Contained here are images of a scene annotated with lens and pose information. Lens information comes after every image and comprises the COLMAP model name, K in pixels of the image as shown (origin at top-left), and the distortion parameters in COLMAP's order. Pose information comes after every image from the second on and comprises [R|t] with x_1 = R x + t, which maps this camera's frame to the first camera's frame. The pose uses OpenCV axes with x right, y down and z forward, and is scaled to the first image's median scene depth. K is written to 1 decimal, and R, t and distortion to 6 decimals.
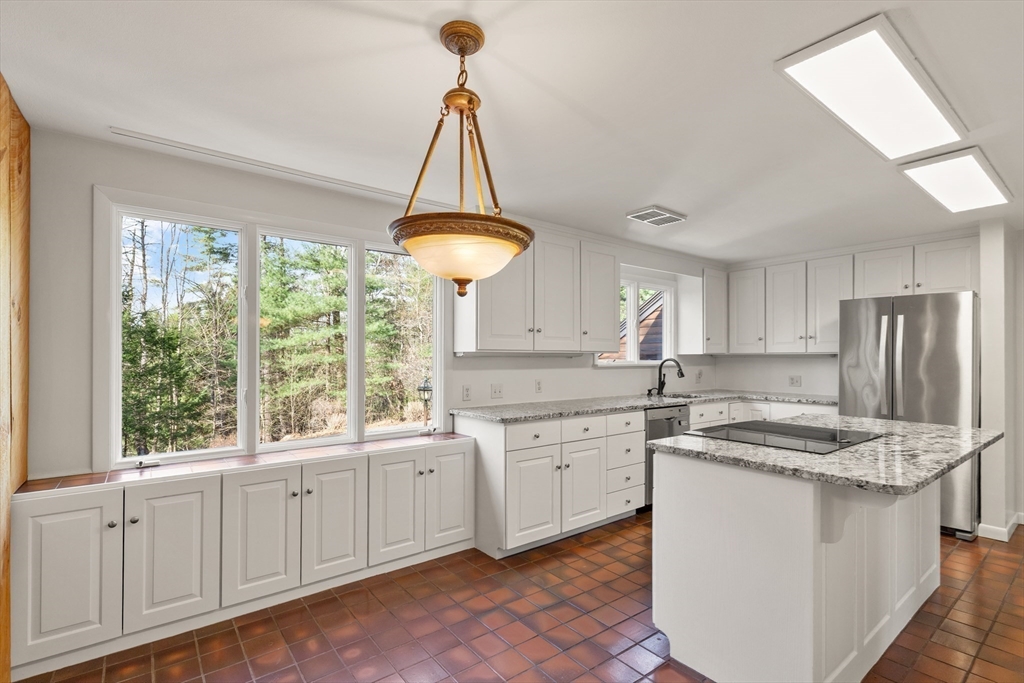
lens RADIAL K [[478.5, 0, 514.3], [0, 478.5, 350.3], [0, 0, 1]] dist [0.014037, -0.003472]
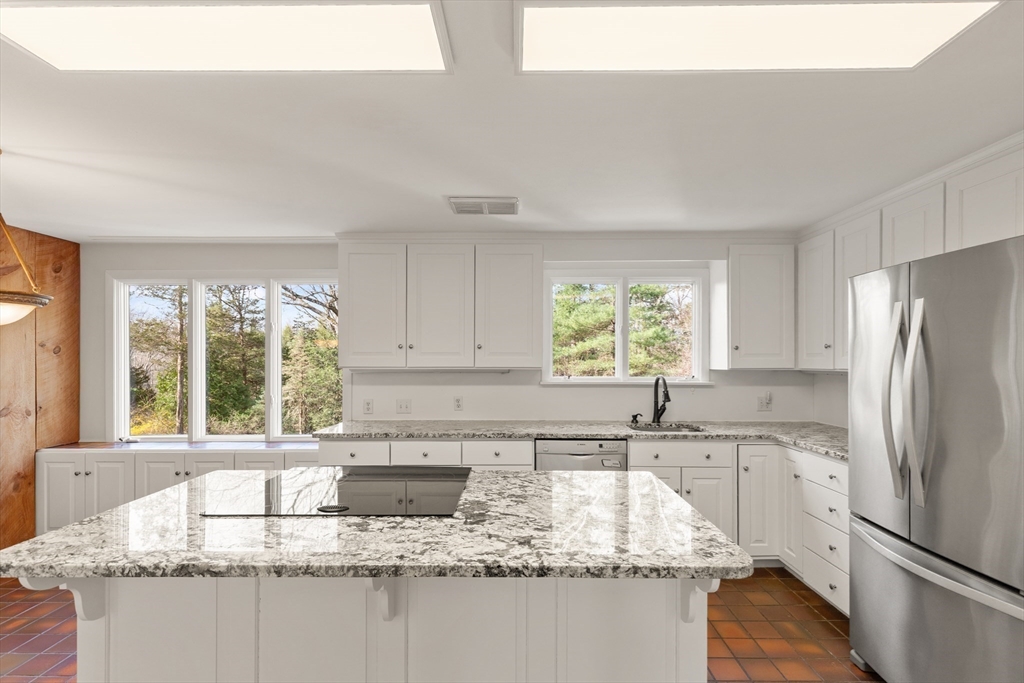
lens RADIAL K [[478.5, 0, 513.5], [0, 478.5, 359.6], [0, 0, 1]] dist [0.014037, -0.003472]
pose [[0.778113, -0.003684, -0.628114, 0.758491], [0.009498, 0.999937, 0.005901, -0.017167], [0.628053, -0.010557, 0.778099, 0.350185]]
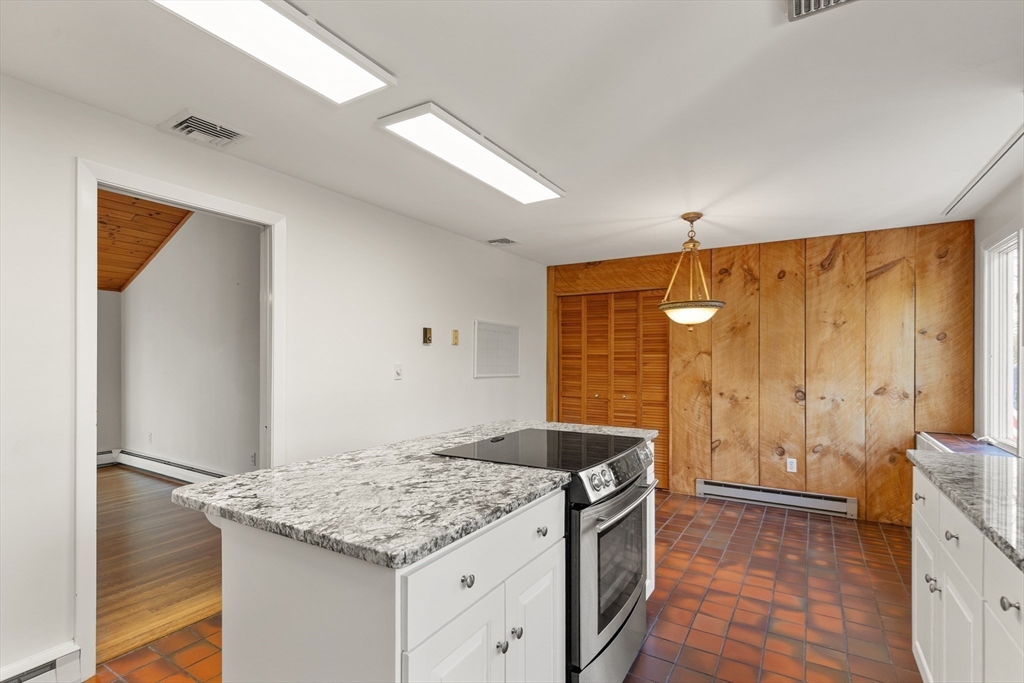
lens RADIAL K [[478.5, 0, 515.0], [0, 478.5, 359.9], [0, 0, 1]] dist [0.014037, -0.003472]
pose [[-0.935334, -0.005647, -0.353720, 0.572186], [-0.003994, 0.999977, -0.005401, 0.015253], [0.353743, -0.003639, -0.935336, 1.112249]]
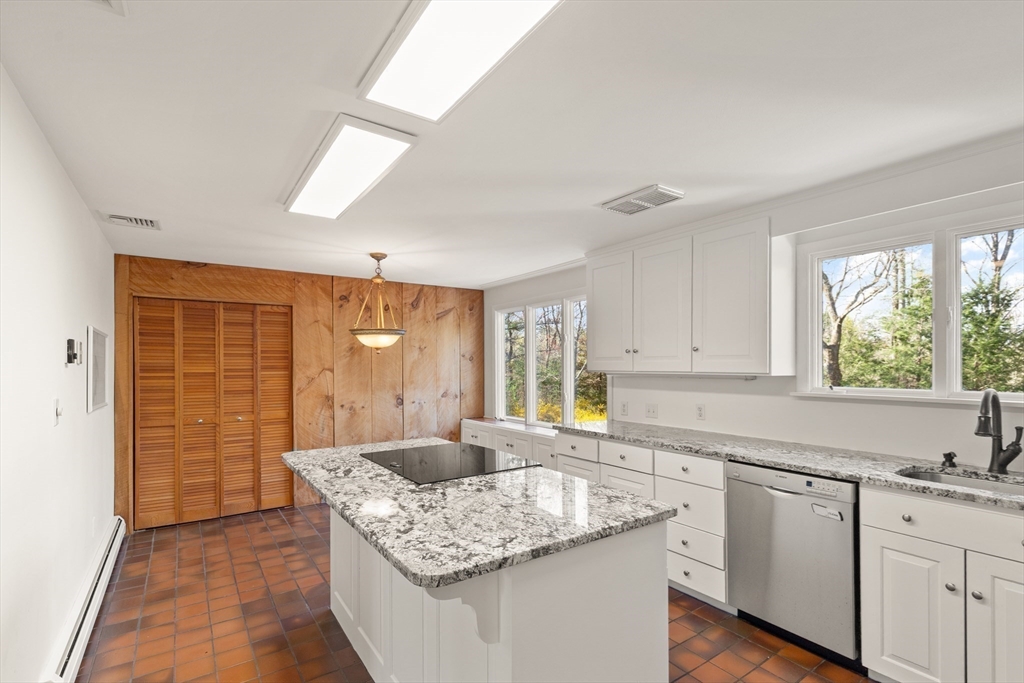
lens RADIAL K [[478.5, 0, 506.8], [0, 478.5, 365.7], [0, 0, 1]] dist [0.014037, -0.003472]
pose [[-0.070661, -0.001361, -0.997499, 0.970262], [0.013036, 0.999912, -0.002287, -0.011532], [0.997415, -0.013165, -0.070637, 0.746031]]
